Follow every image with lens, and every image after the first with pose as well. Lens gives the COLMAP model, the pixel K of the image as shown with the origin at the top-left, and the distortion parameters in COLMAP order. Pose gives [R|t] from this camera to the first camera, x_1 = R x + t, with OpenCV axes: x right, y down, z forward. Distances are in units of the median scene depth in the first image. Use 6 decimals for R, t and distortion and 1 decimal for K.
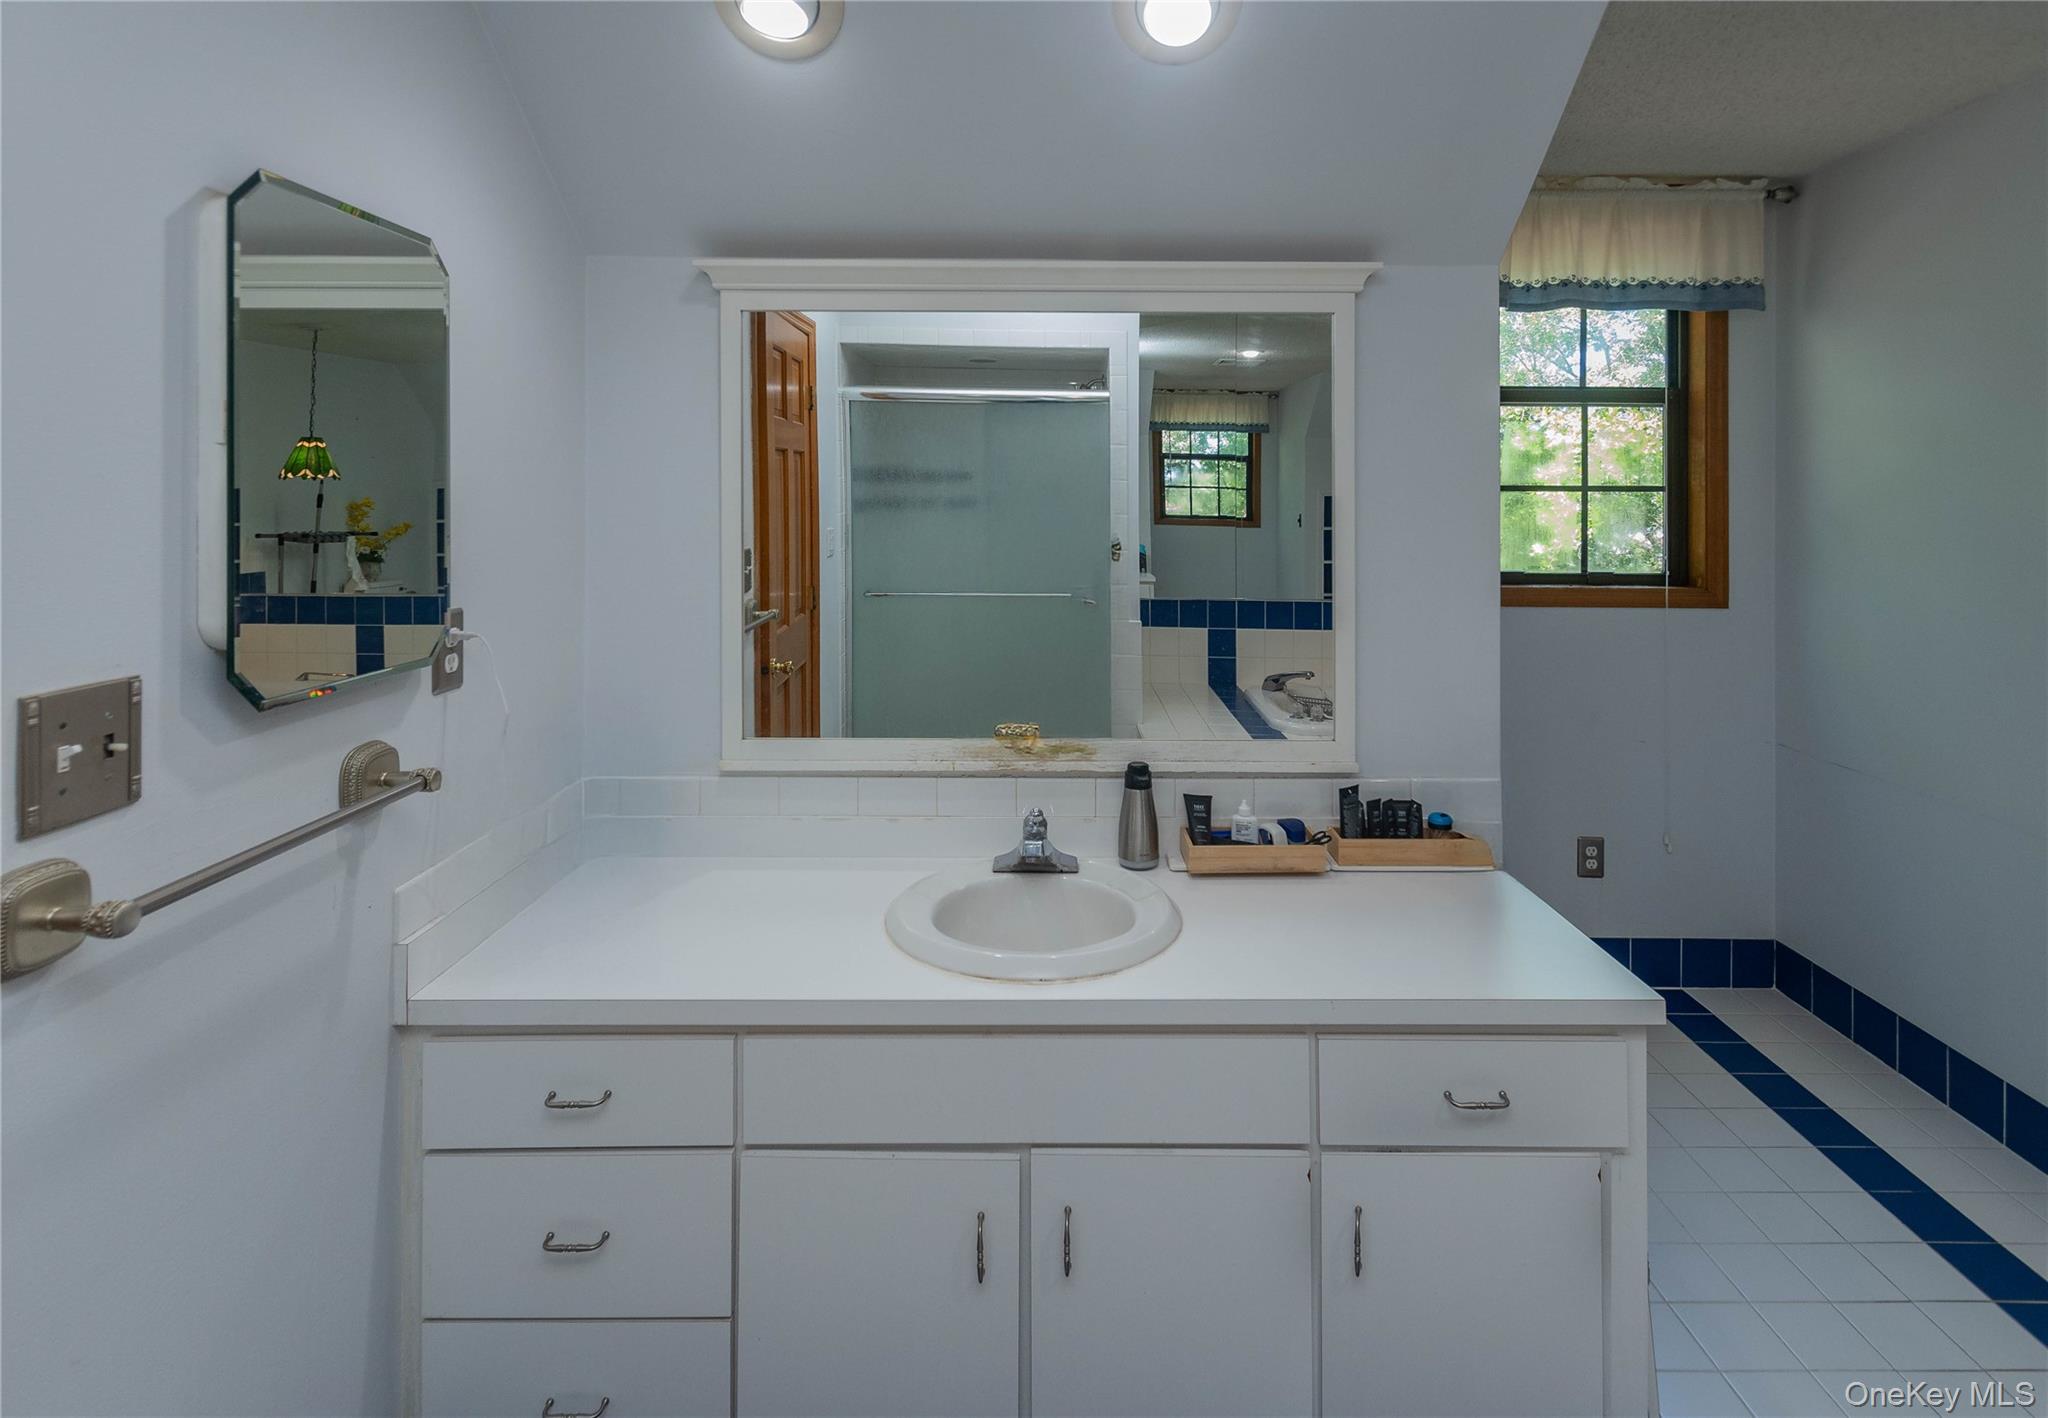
lens RADIAL K [[1057.1, 0, 1027.9], [0, 1057.1, 732.5], [0, 0, 1]] dist [0.044766, 0.000077]
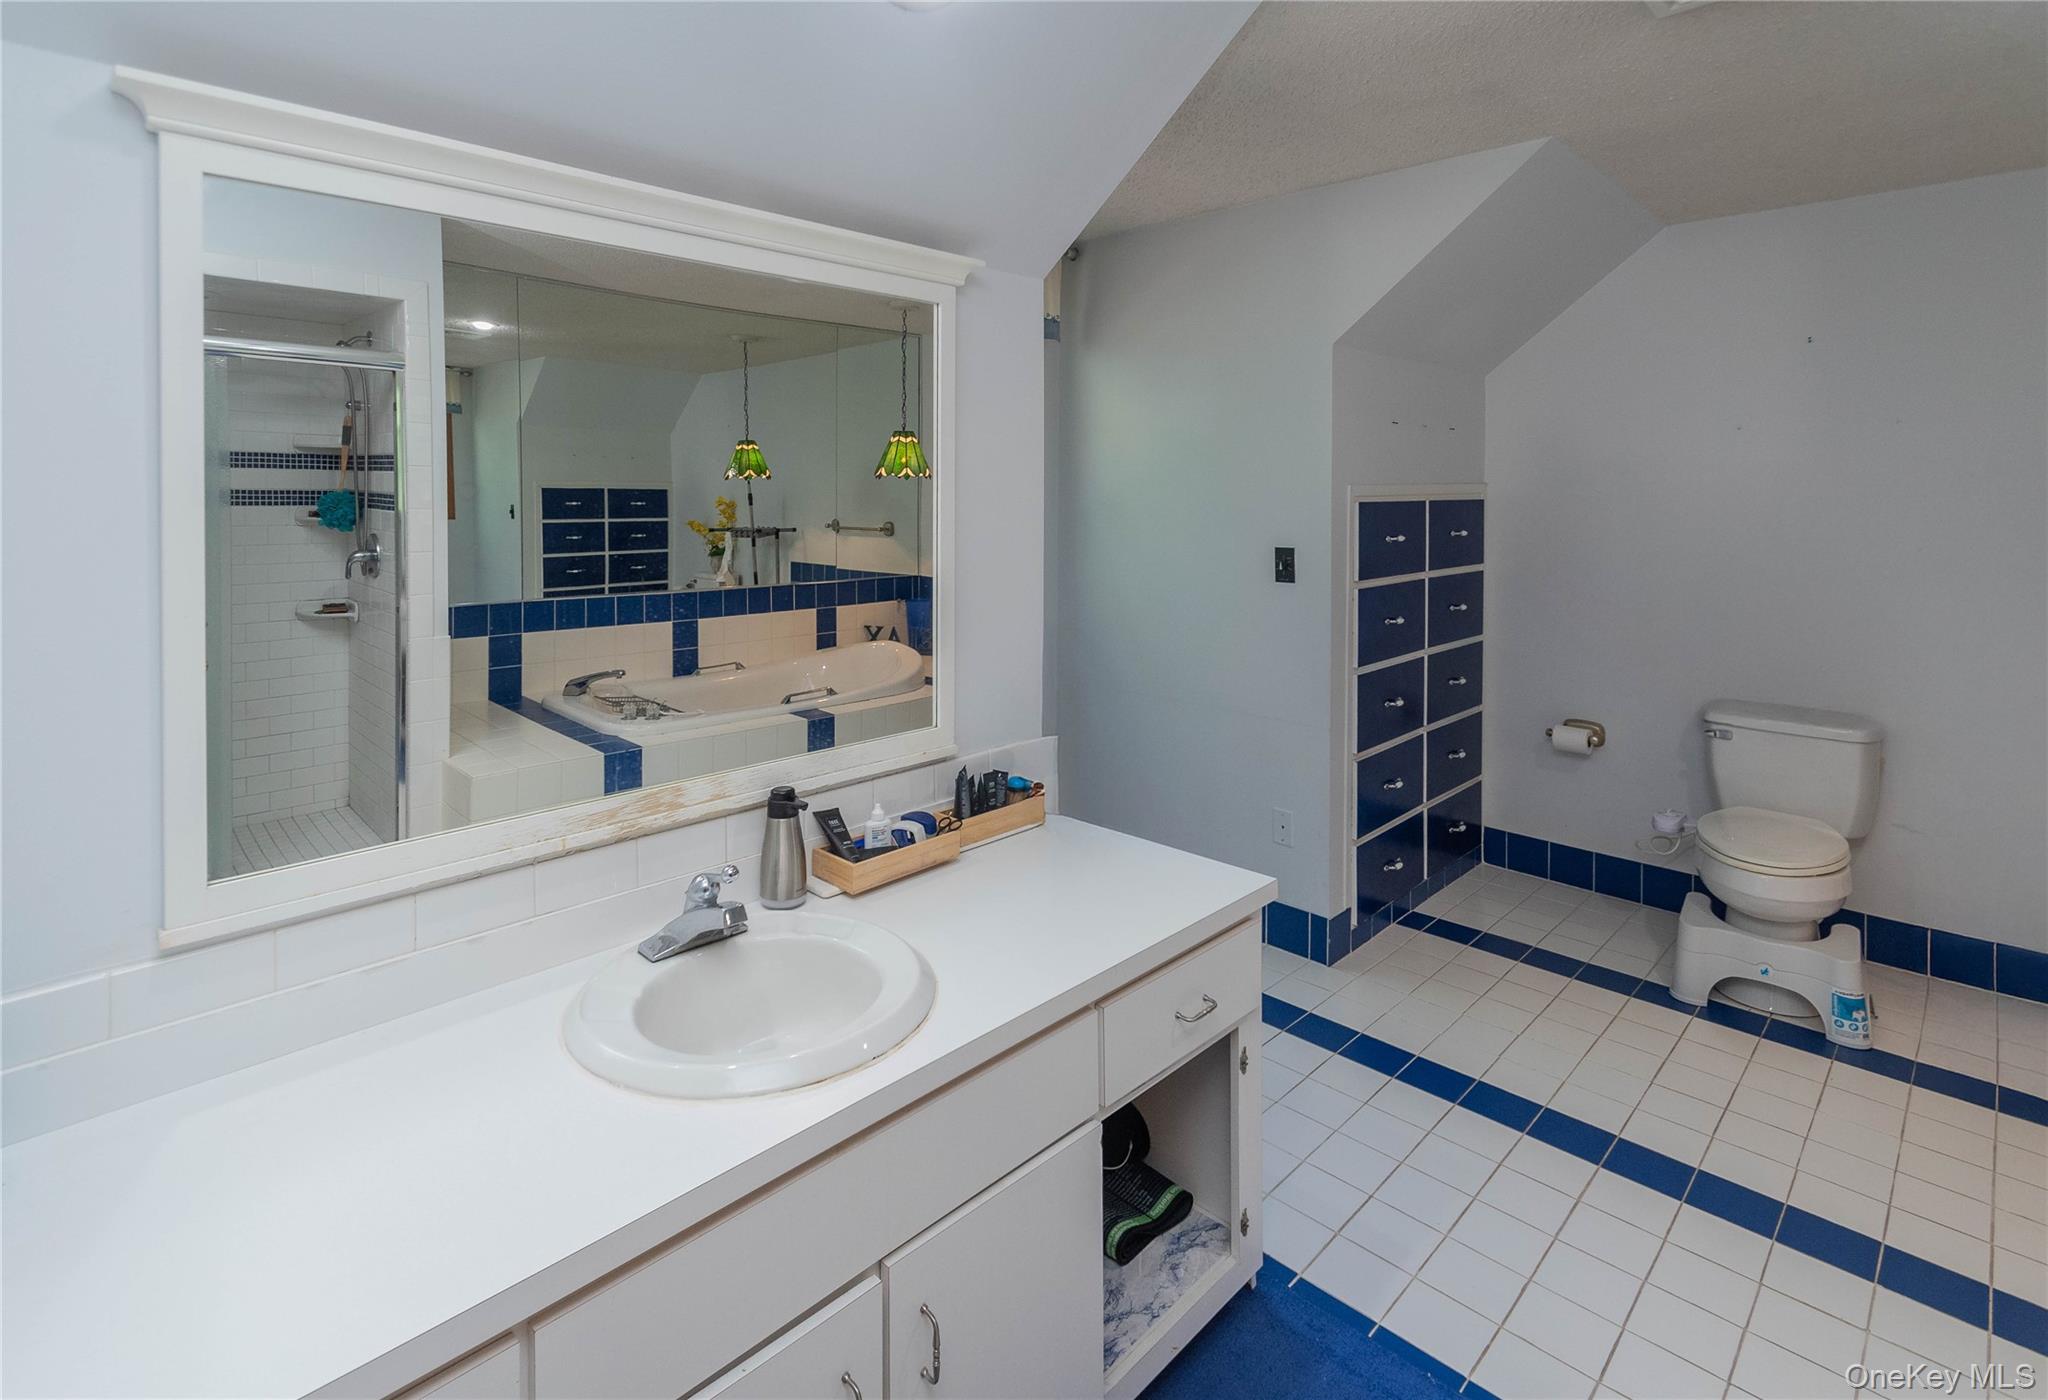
lens RADIAL K [[1030.9, 0, 1024.0], [0, 1030.9, 700.0], [0, 0, 1]] dist [0.046394, -0.000038]
pose [[0.719833, -0.147520, 0.678291, -0.315032], [0.157978, 0.986330, 0.046861, -0.050835], [-0.675931, 0.073423, 0.733298, 0.223724]]
